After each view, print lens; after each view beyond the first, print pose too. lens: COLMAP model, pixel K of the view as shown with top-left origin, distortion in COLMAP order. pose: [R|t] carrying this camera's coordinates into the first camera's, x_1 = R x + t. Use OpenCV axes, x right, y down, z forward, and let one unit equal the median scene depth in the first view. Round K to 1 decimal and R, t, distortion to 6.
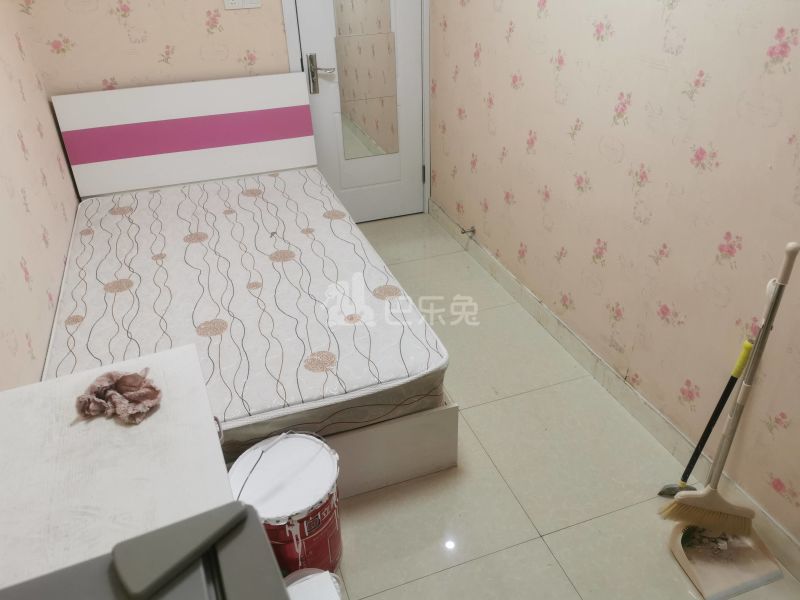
lens RADIAL K [[617.5, 0, 400.8], [0, 617.5, 302.8], [0, 0, 1]] dist [0.050011, -0.050274]
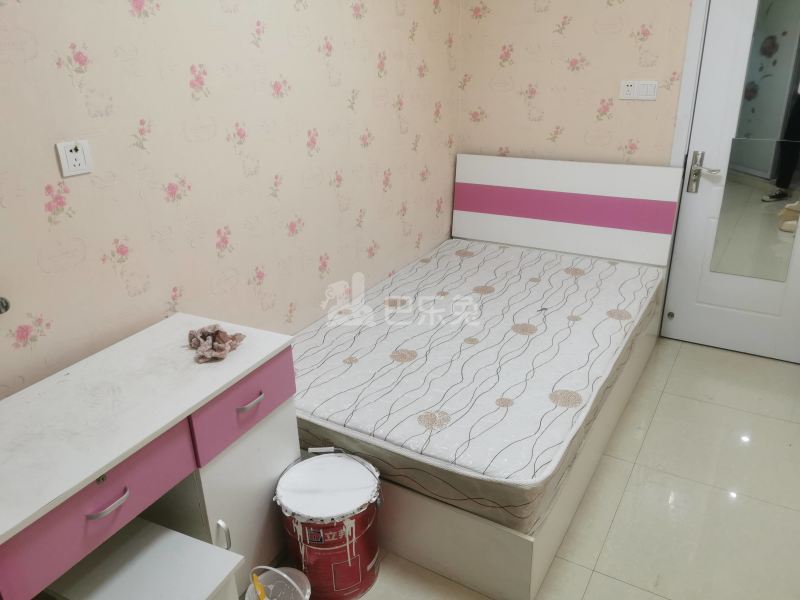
lens RADIAL K [[617.5, 0, 398.9], [0, 617.5, 302.7], [0, 0, 1]] dist [0.050011, -0.050274]
pose [[0.636063, 0.311825, -0.705825, 0.364148], [-0.399438, 0.915676, 0.044576, -0.075757], [0.660206, 0.253580, 0.706983, 0.143176]]
